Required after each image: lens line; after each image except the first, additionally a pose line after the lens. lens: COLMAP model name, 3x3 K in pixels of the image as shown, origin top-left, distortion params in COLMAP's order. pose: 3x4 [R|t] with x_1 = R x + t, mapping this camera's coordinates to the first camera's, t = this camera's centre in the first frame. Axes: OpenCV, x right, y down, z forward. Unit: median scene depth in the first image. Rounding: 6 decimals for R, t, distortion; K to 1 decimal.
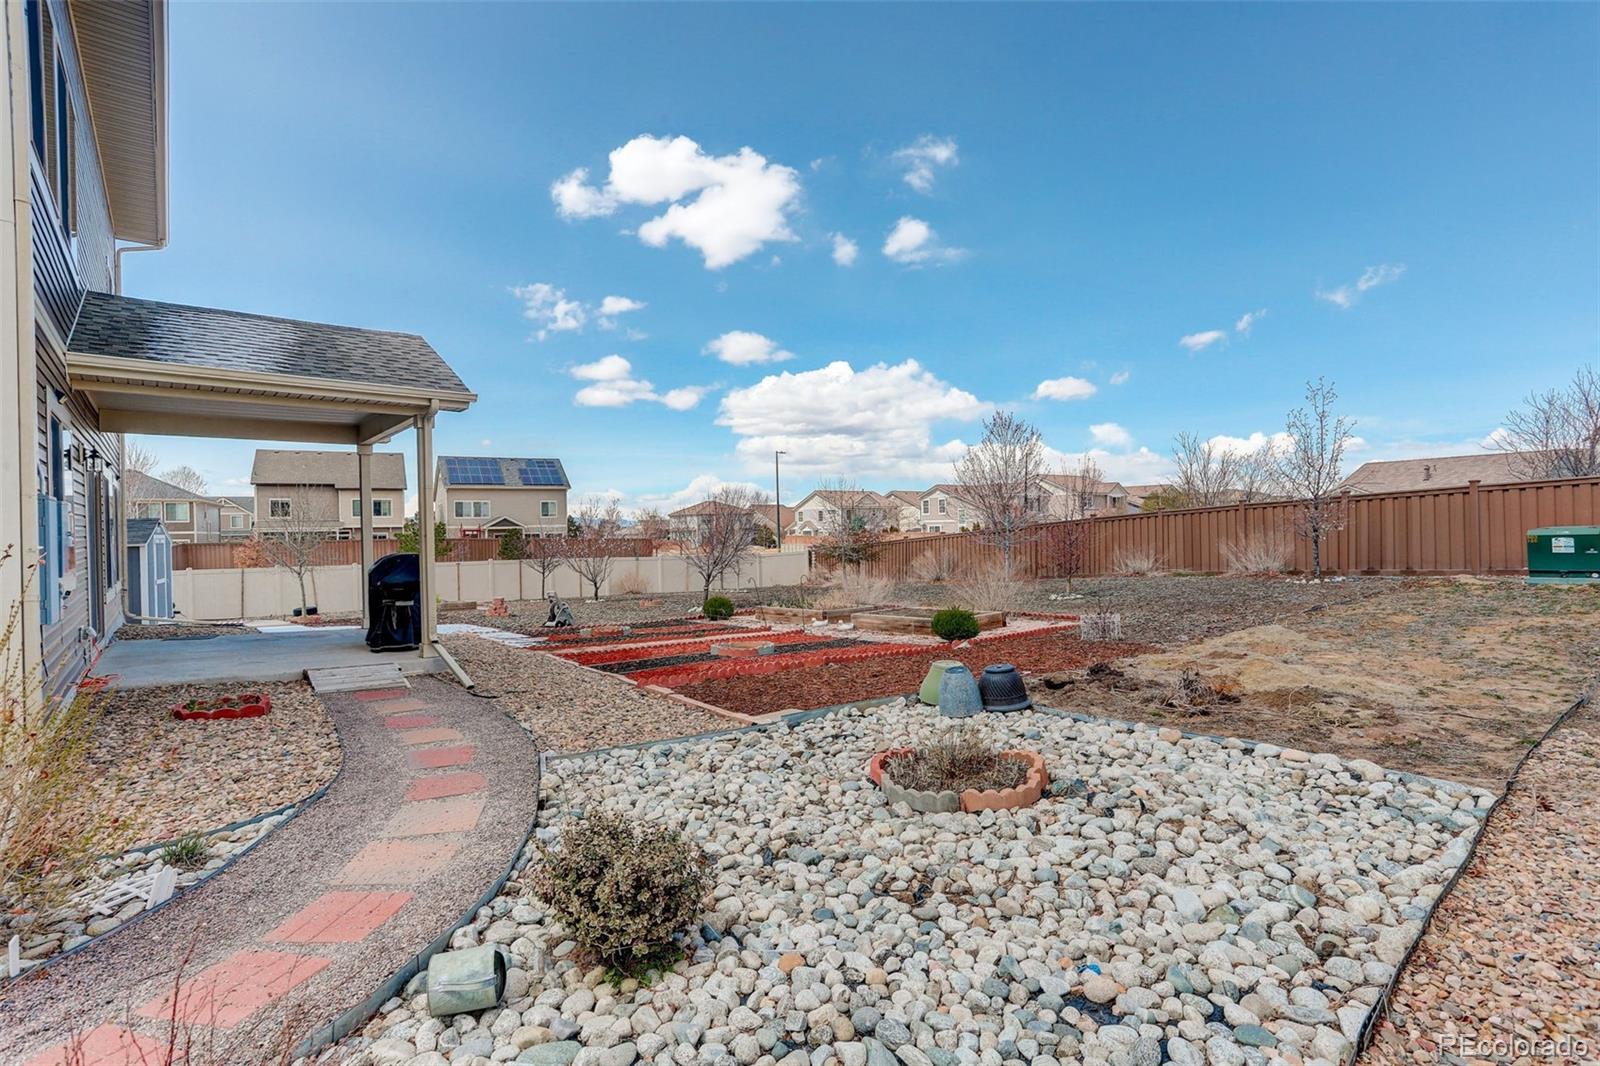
lens RADIAL K [[795.7, 0, 800.1], [0, 795.7, 526.8], [0, 0, 1]] dist [-0.052914, 0.030823]
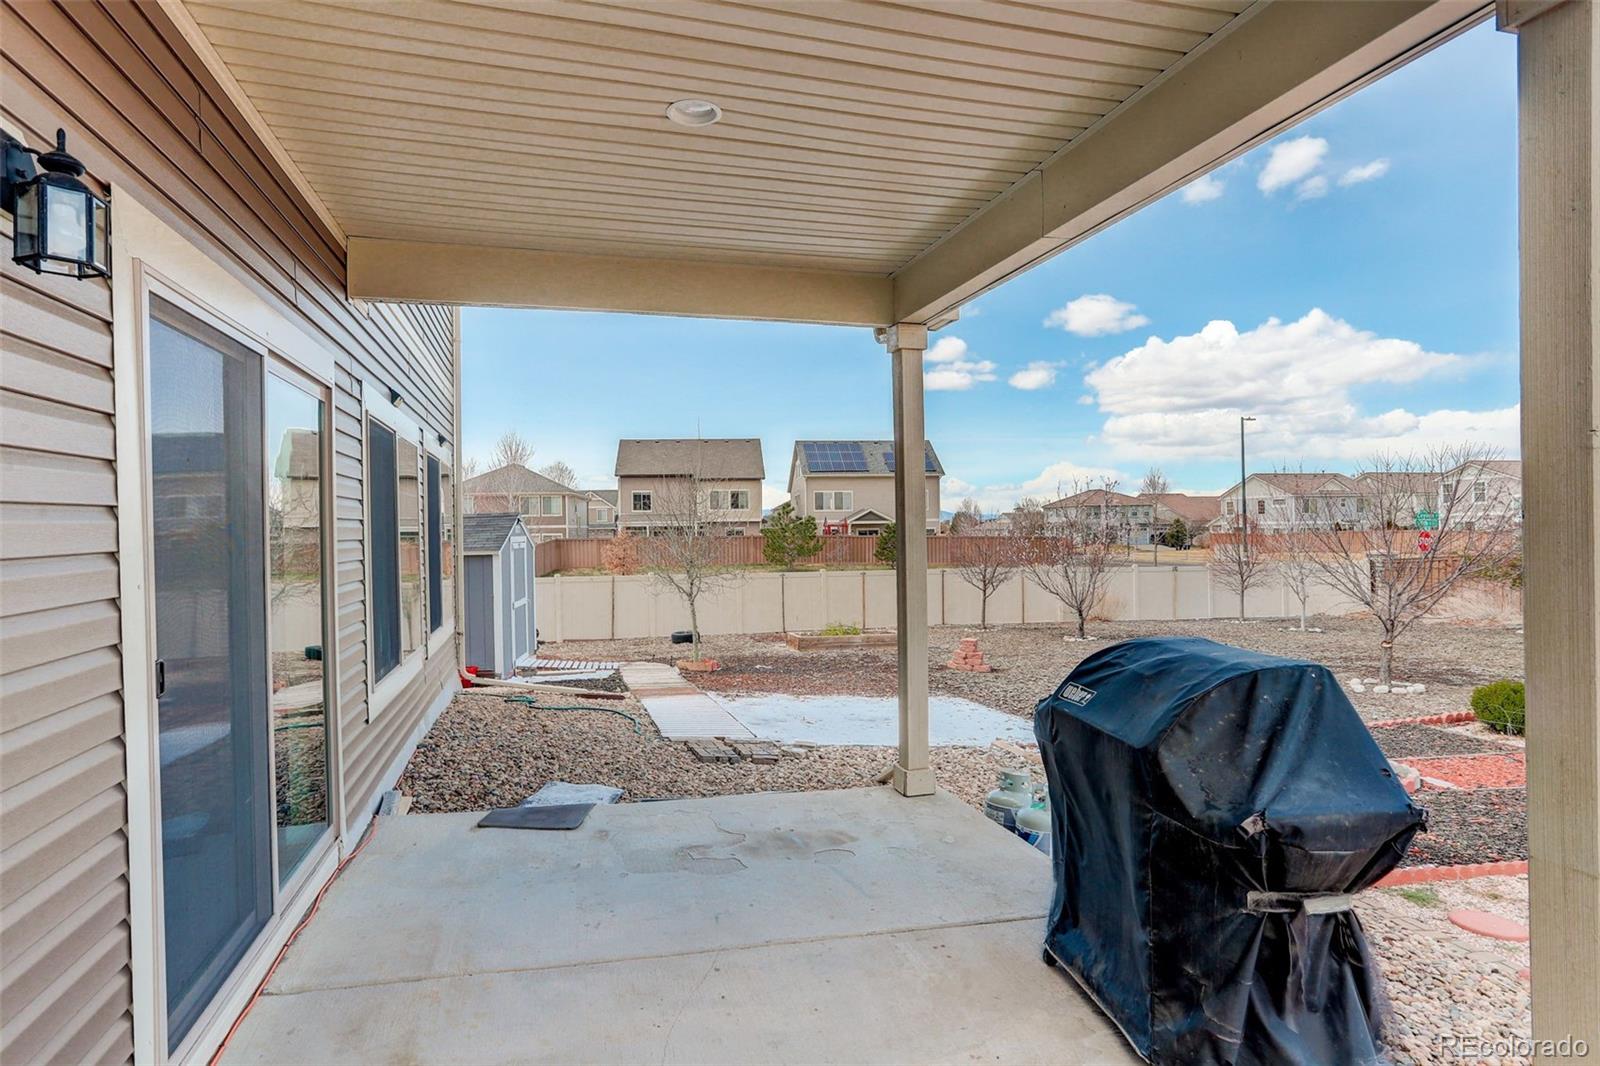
lens RADIAL K [[806.6, 0, 785.9], [0, 806.6, 531.9], [0, 0, 1]] dist [-0.072065, 0.032827]
pose [[0.922284, 0.007077, -0.386448, -0.094443], [-0.001117, 0.999877, 0.015644, -0.001412], [0.386511, -0.013997, 0.922179, 0.125327]]
